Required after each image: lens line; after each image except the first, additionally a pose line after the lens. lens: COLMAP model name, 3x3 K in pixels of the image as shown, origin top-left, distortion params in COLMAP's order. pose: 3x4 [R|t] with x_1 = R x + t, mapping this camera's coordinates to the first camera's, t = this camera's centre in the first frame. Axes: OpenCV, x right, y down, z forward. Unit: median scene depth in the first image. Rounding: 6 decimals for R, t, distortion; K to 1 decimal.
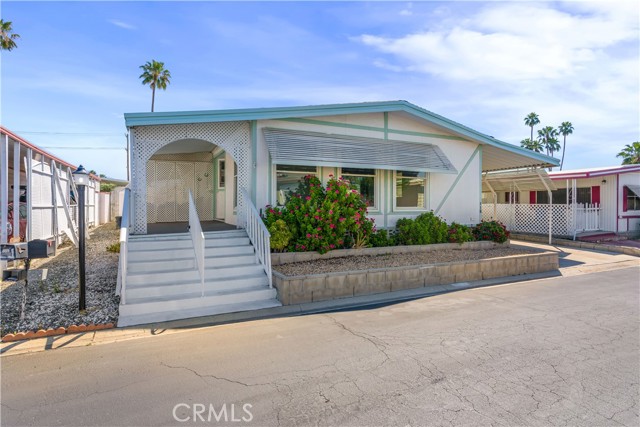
lens RADIAL K [[359.4, 0, 320.9], [0, 359.4, 203.8], [0, 0, 1]] dist [0.000766, 0.002920]
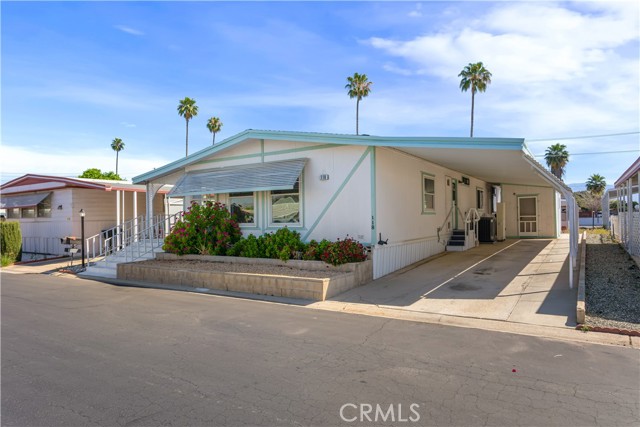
lens RADIAL K [[412.0, 0, 320.4], [0, 412.0, 217.0], [0, 0, 1]] dist [0.001311, 0.000301]
pose [[0.513392, -0.013384, -0.858050, 1.500022], [0.022393, 0.999747, -0.002196, -0.003564], [0.857862, -0.018087, 0.513562, 0.540462]]
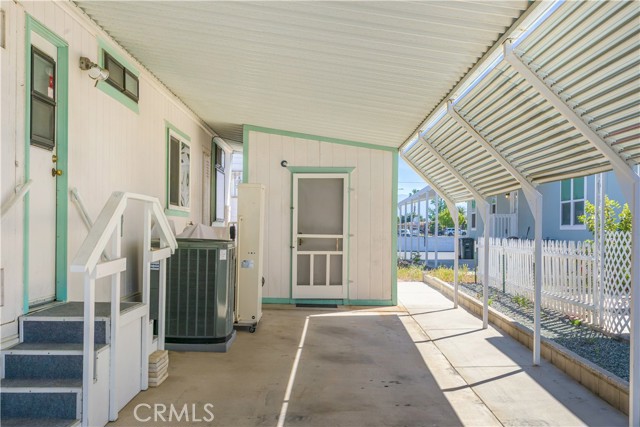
lens RADIAL K [[717.8, 0, 321.9], [0, 717.8, 217.9], [0, 0, 1]] dist [0.007338, 0.000000]
pose [[0.893033, -0.001364, -0.449989, 0.666656], [-0.004089, 0.999930, -0.011146, -0.005175], [0.449973, 0.011794, 0.892964, 1.616636]]
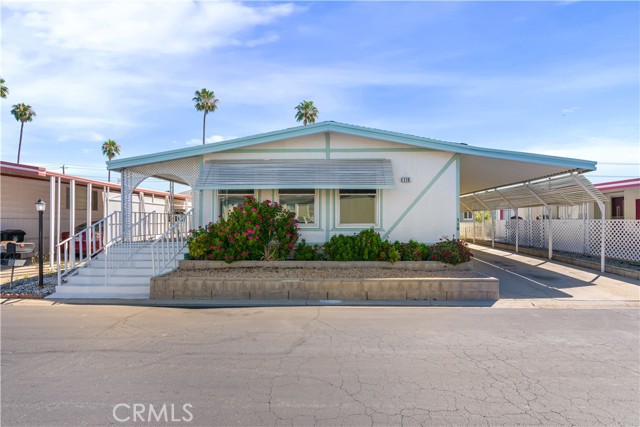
lens RADIAL K [[341.5, 0, 321.7], [0, 341.5, 218.7], [0, 0, 1]] dist [-0.000926, 0.002836]
pose [[0.882002, -0.006486, -0.471201, 0.693505], [0.005121, 0.999978, -0.004178, -0.001691], [0.471218, 0.001272, 0.882016, 0.125237]]
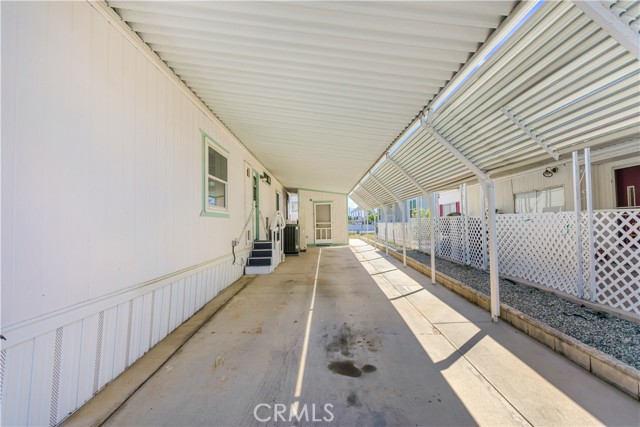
lens RADIAL K [[304.7, 0, 324.3], [0, 304.7, 211.3], [0, 0, 1]] dist [-0.001586, 0.002779]
pose [[0.898534, -0.040485, -0.437032, 0.831753], [0.027688, 0.998982, -0.035615, 0.008420], [0.438029, 0.019901, 0.898740, 1.241986]]
